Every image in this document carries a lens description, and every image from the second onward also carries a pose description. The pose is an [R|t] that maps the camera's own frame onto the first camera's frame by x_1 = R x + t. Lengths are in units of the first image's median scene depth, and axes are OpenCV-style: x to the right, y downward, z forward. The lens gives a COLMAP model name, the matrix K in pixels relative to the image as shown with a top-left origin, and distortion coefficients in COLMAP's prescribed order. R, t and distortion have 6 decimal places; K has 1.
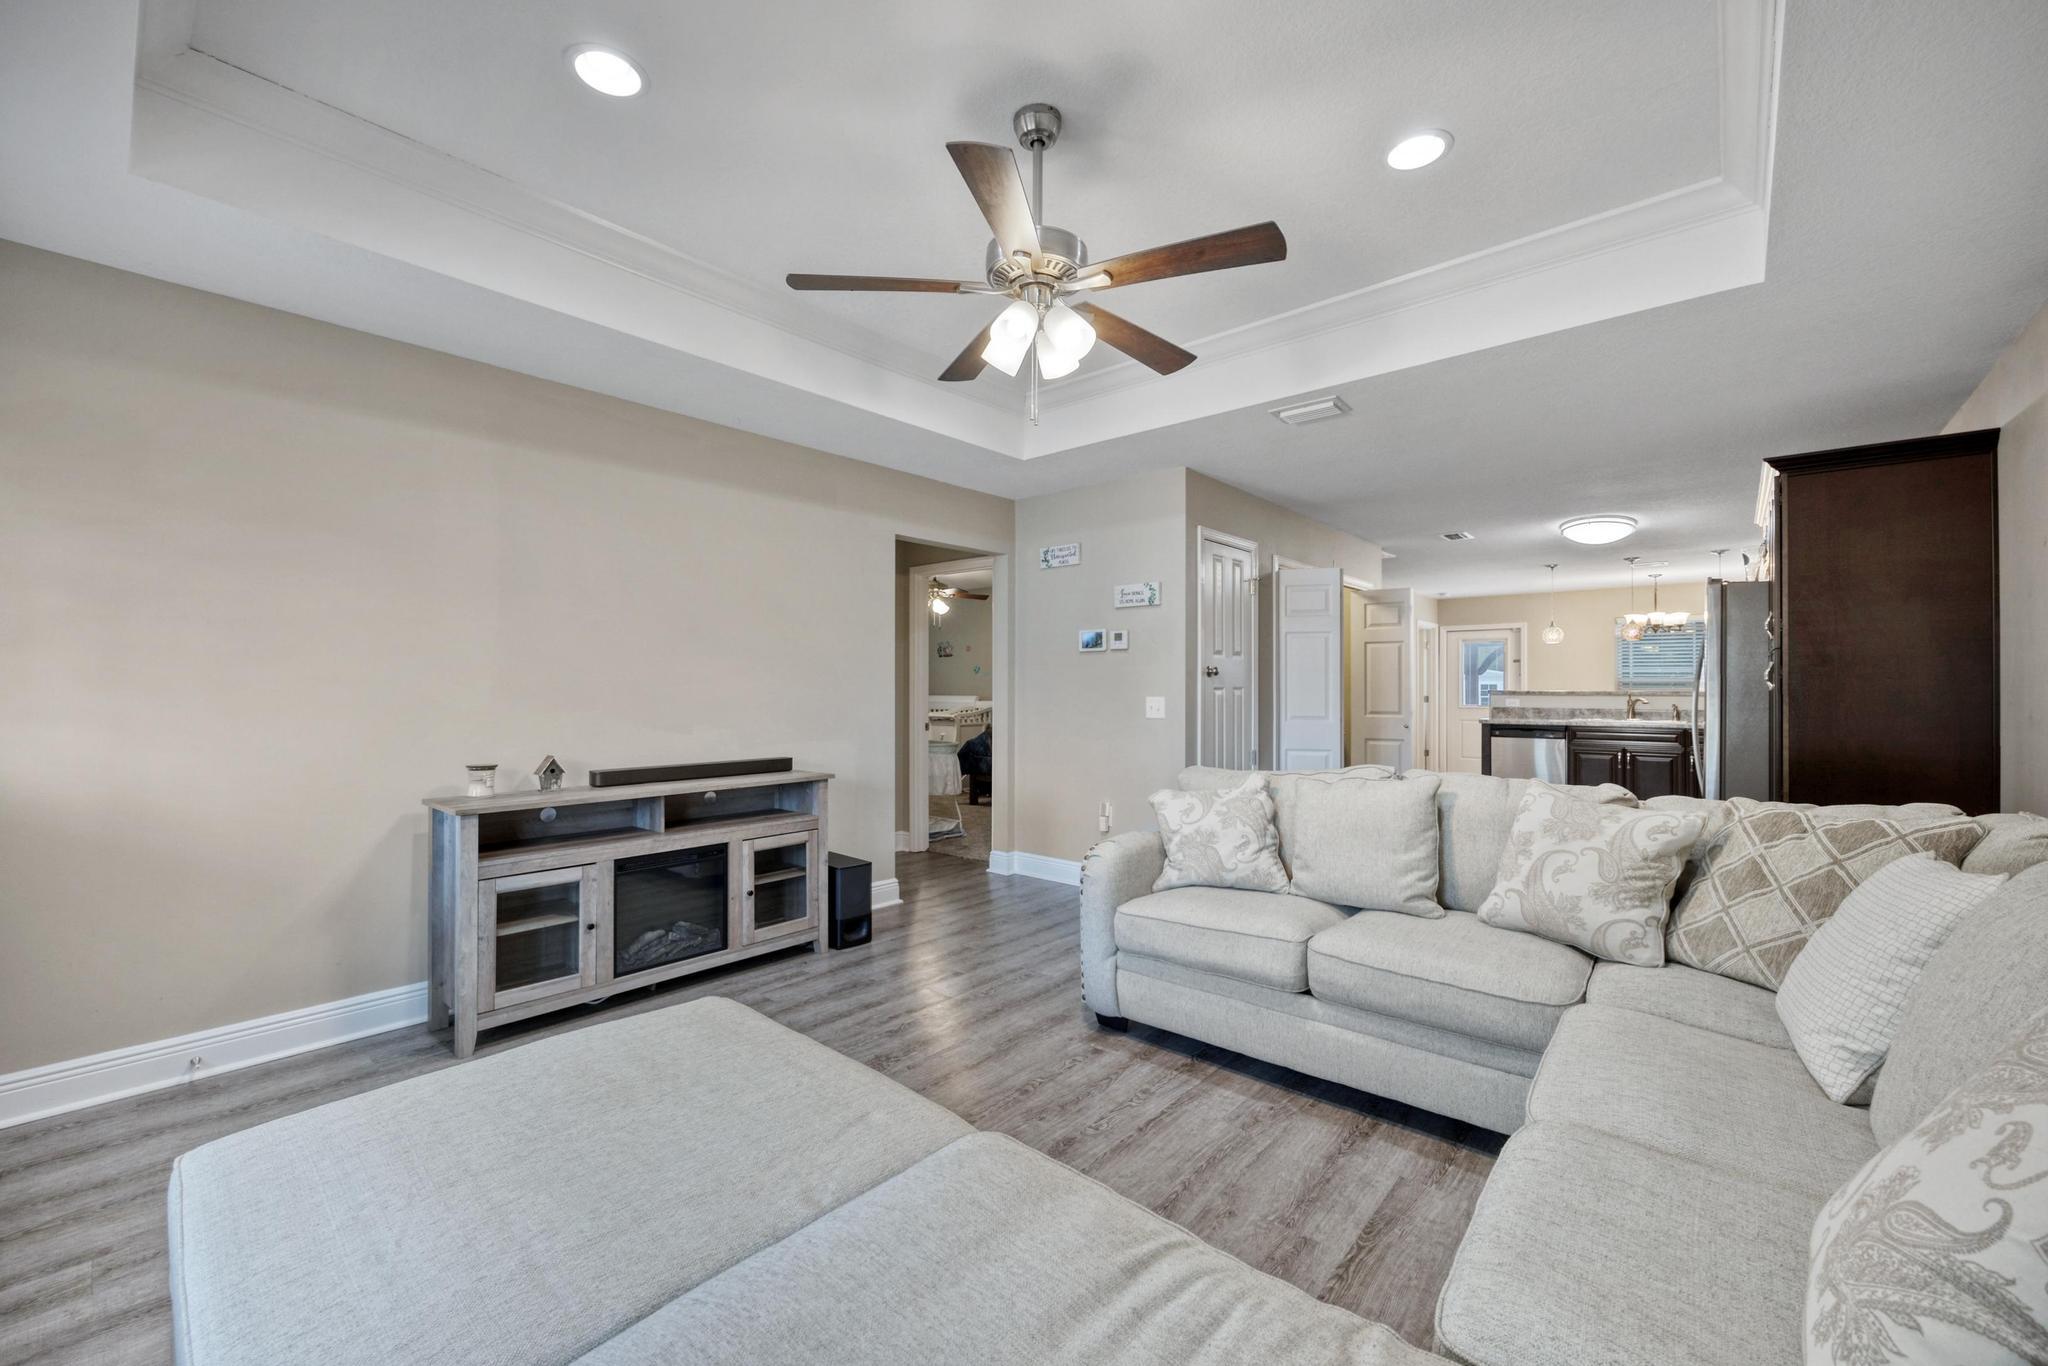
lens RADIAL K [[822.3, 0, 1024.0], [0, 822.3, 683.0], [0, 0, 1]] dist [-0.001116, -0.000105]
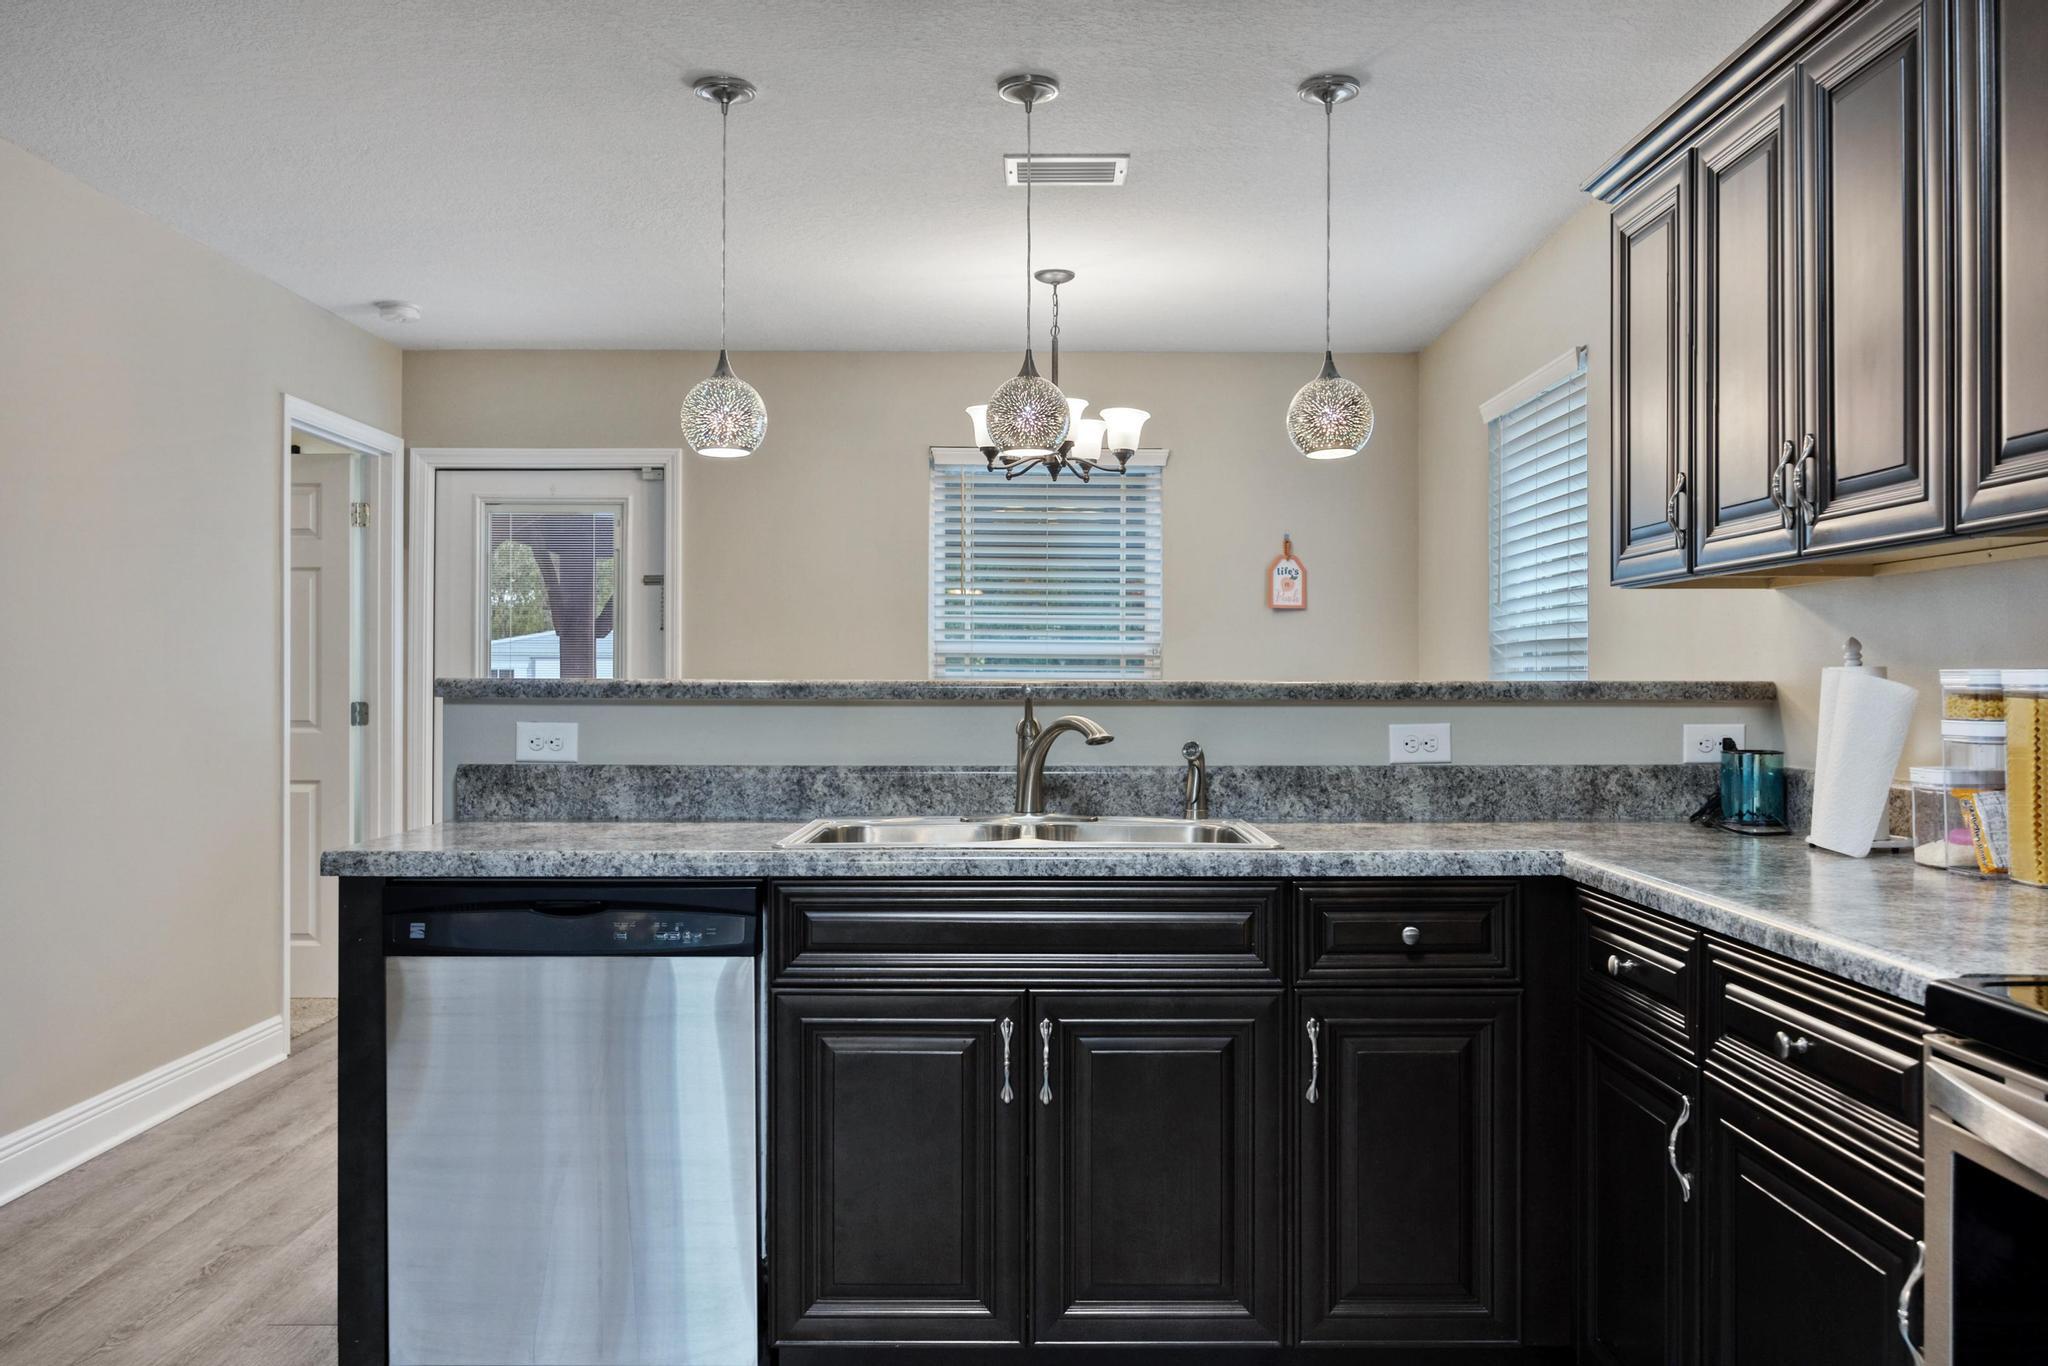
lens RADIAL K [[1549.3, 0, 1024.0], [0, 1549.3, 683.0], [0, 0, 1]] dist [-0.001397, -0.000324]
pose [[0.757052, -0.001859, 0.653351, 0.461553], [-0.003275, 0.999973, 0.006640, 0.007339], [-0.653346, -0.007166, 0.757026, 0.676579]]
